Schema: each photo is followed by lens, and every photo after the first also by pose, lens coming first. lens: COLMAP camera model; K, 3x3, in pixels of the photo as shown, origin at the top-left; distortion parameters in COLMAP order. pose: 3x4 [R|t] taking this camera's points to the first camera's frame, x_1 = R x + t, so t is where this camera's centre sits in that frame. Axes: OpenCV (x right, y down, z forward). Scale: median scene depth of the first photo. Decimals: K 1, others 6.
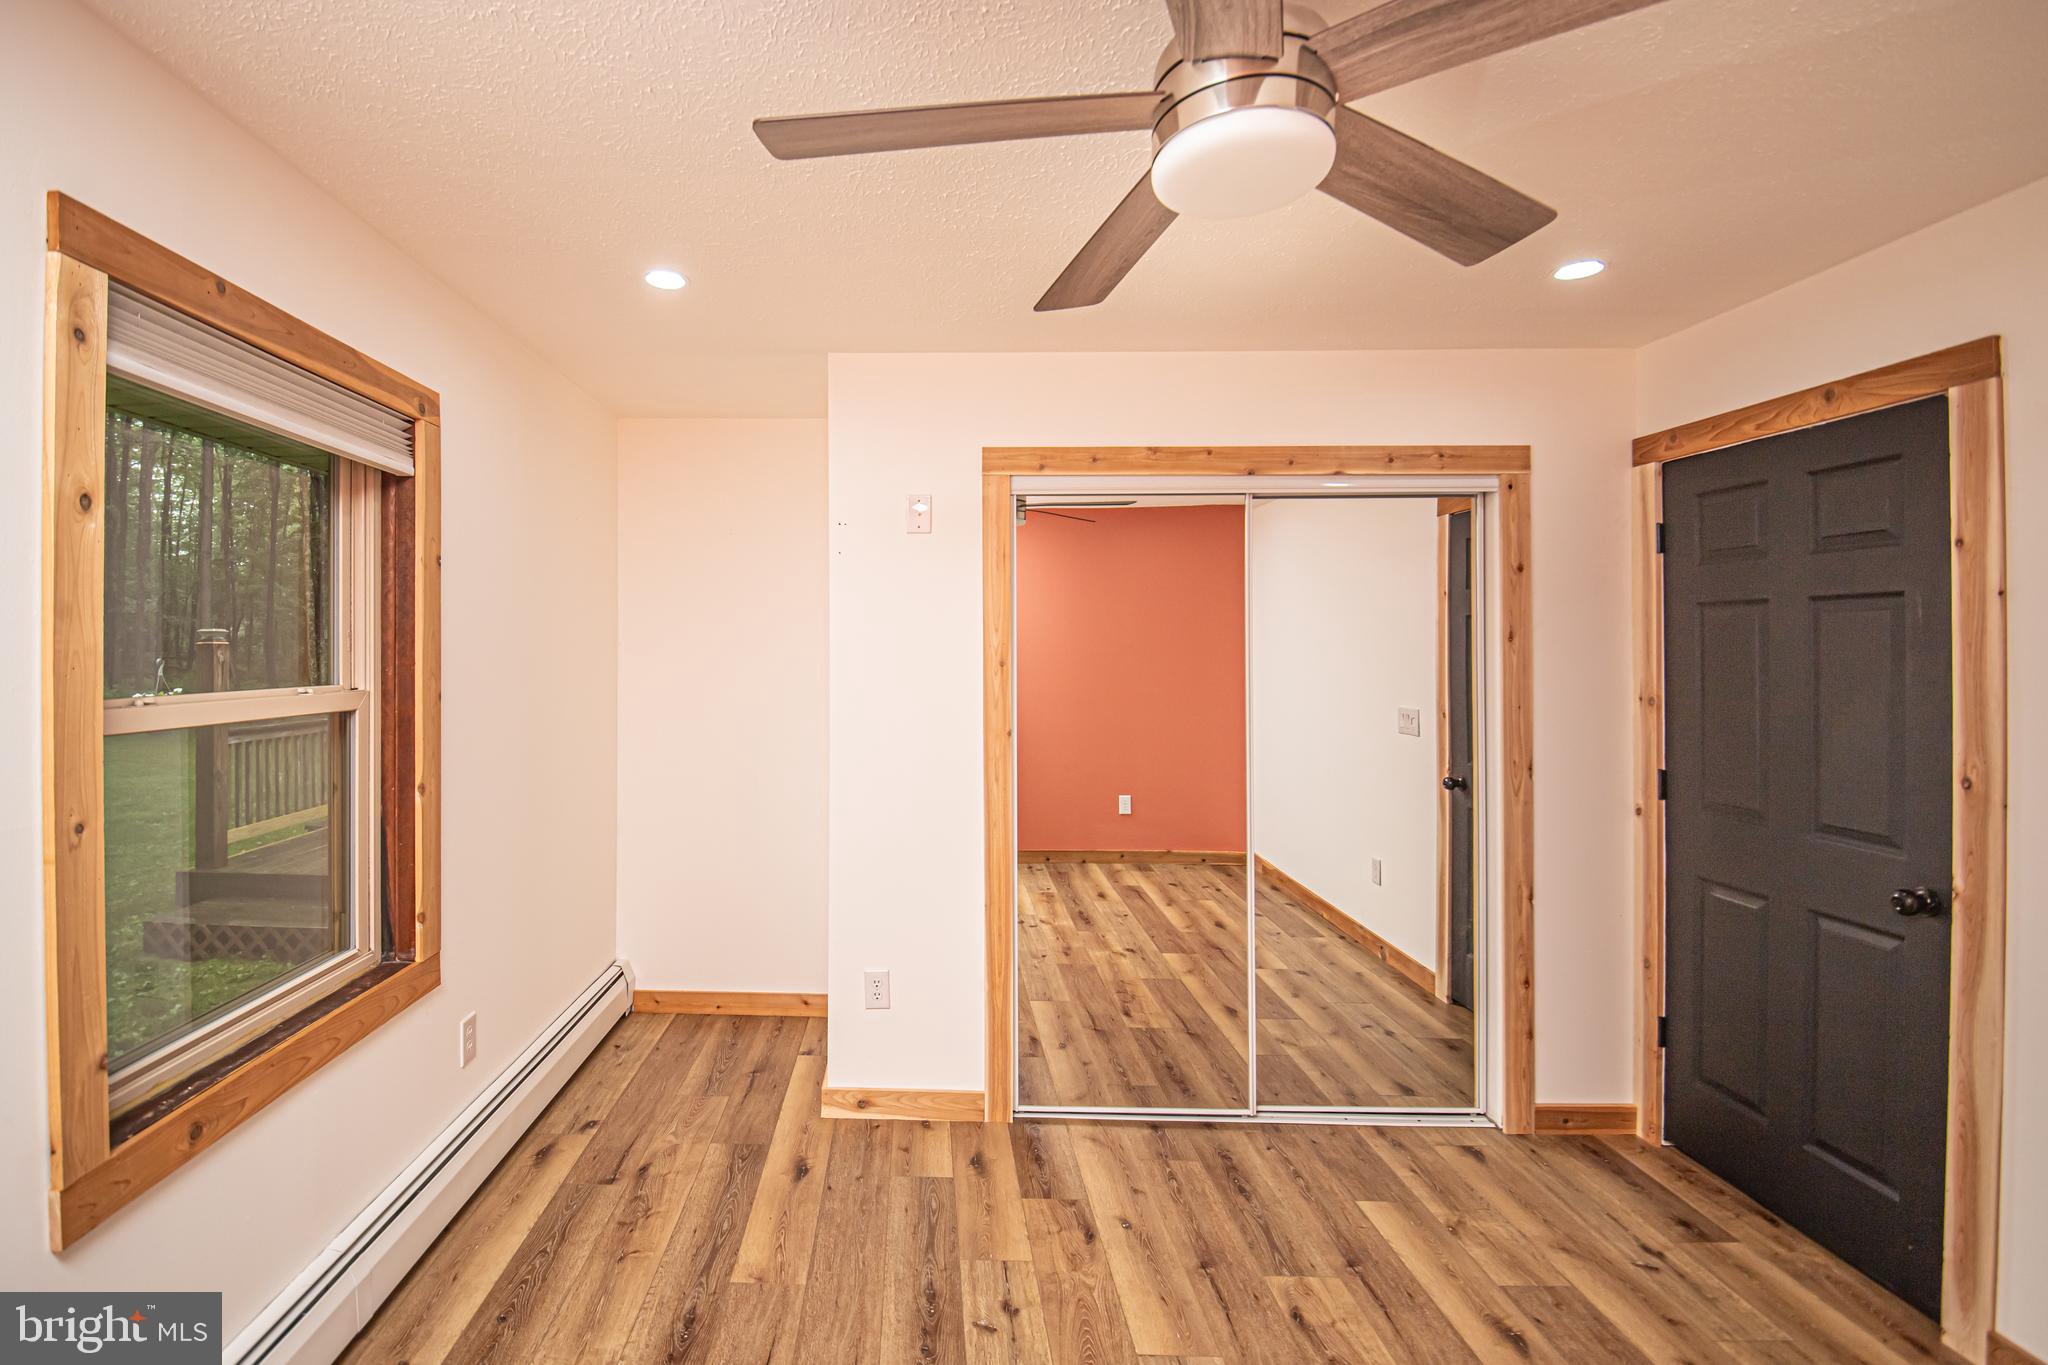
lens RADIAL K [[871.2, 0, 943.9], [0, 871.2, 657.9], [0, 0, 1]] dist [-0.006540, -0.001914]
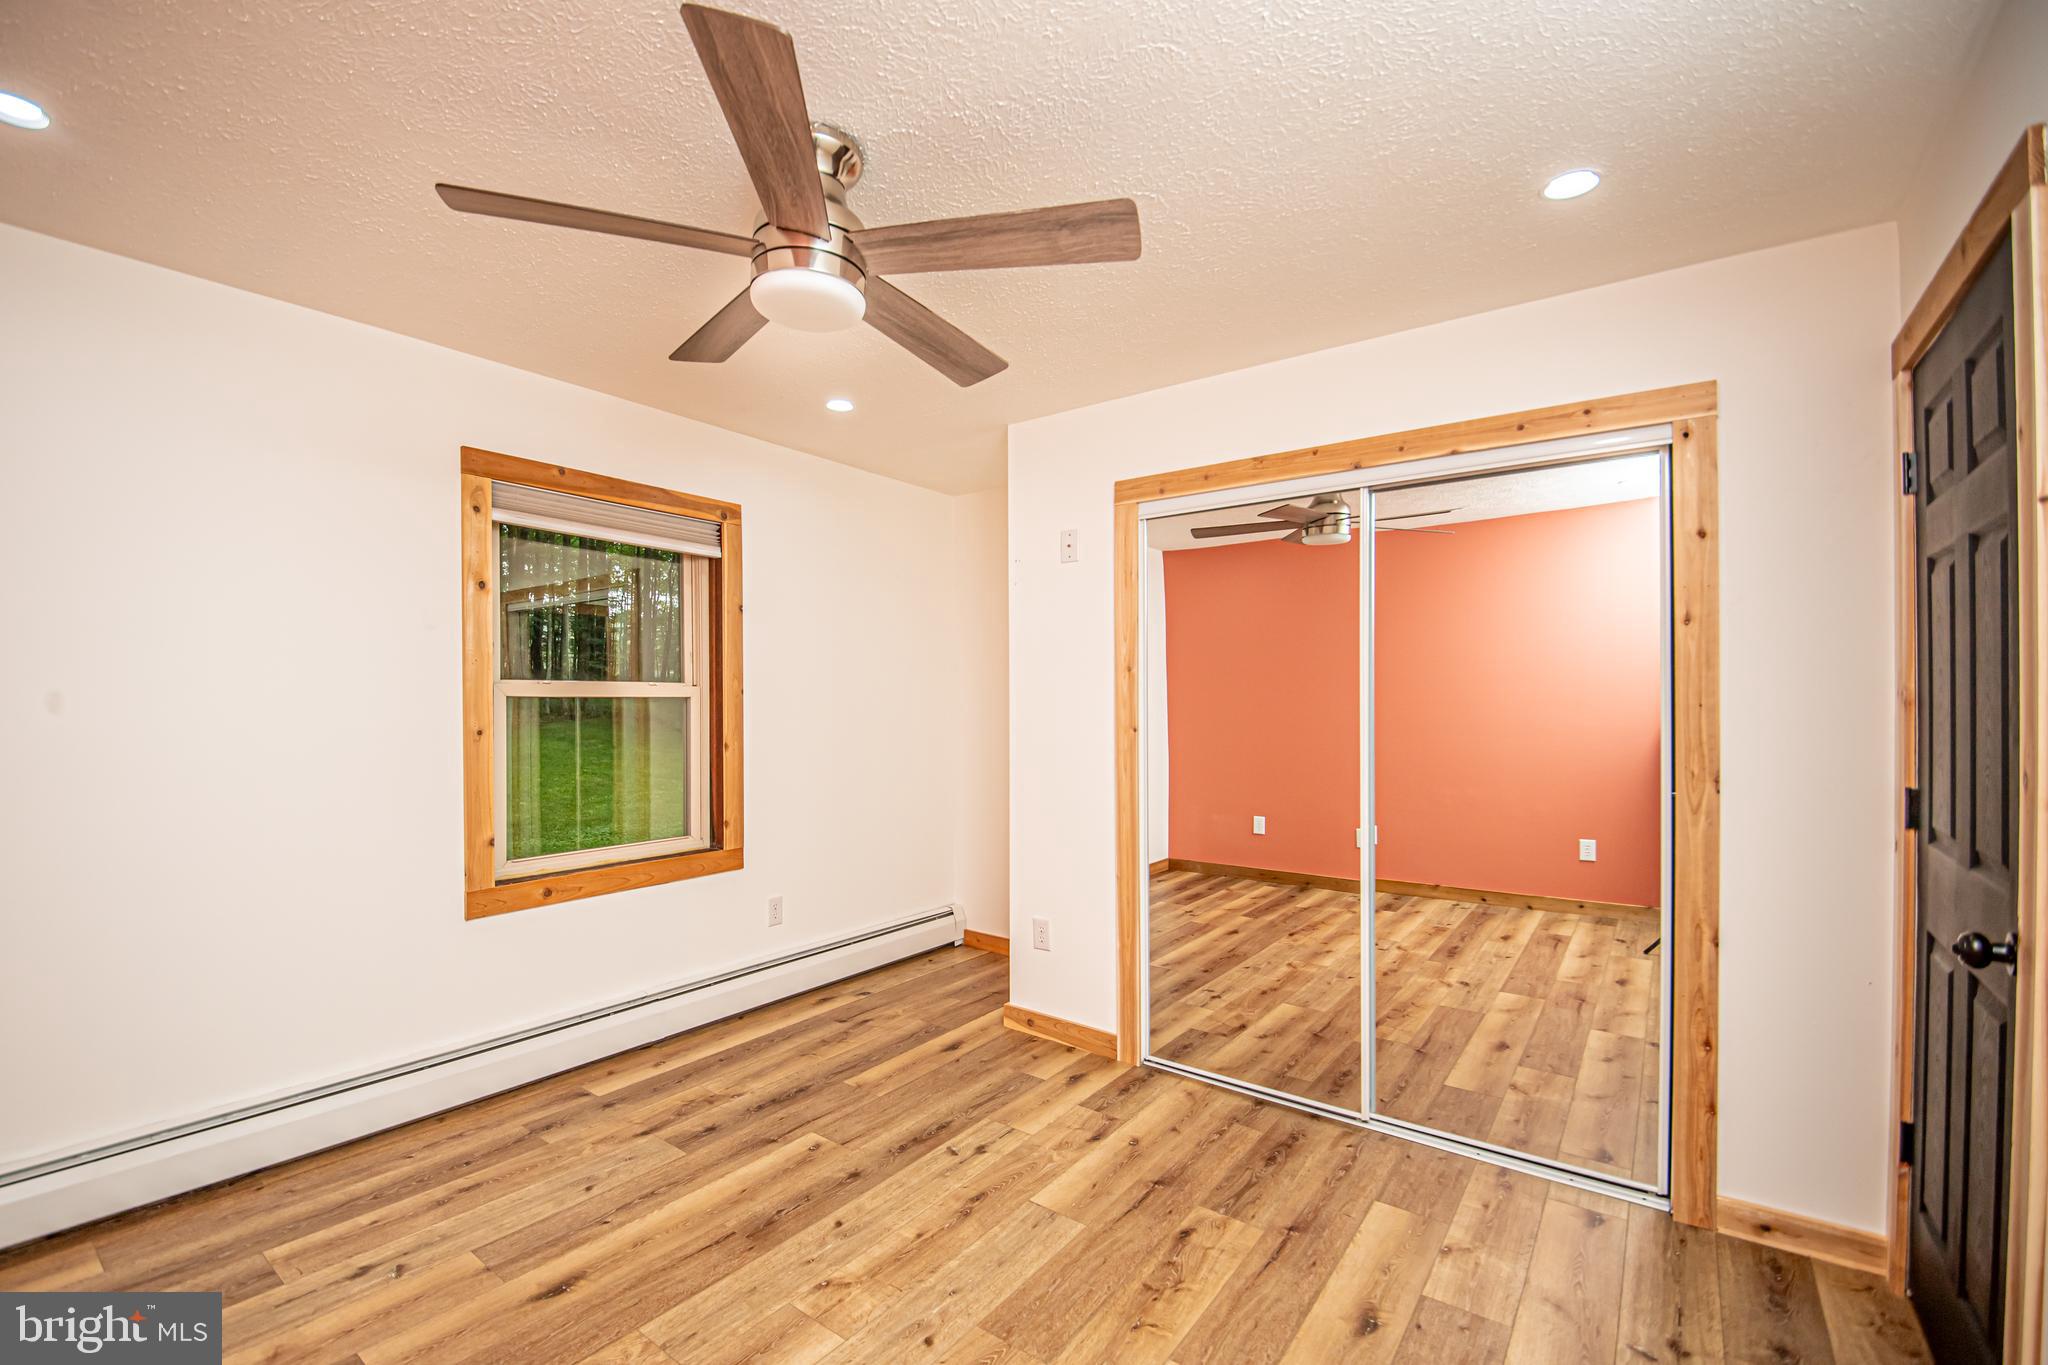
lens RADIAL K [[871.2, 0, 1018.3], [0, 871.2, 694.5], [0, 0, 1]] dist [-0.006540, -0.001914]
pose [[0.819147, -0.005807, -0.573555, 0.667441], [0.009250, 0.999952, 0.003087, 0.042714], [0.573510, -0.007834, 0.819161, -0.032122]]
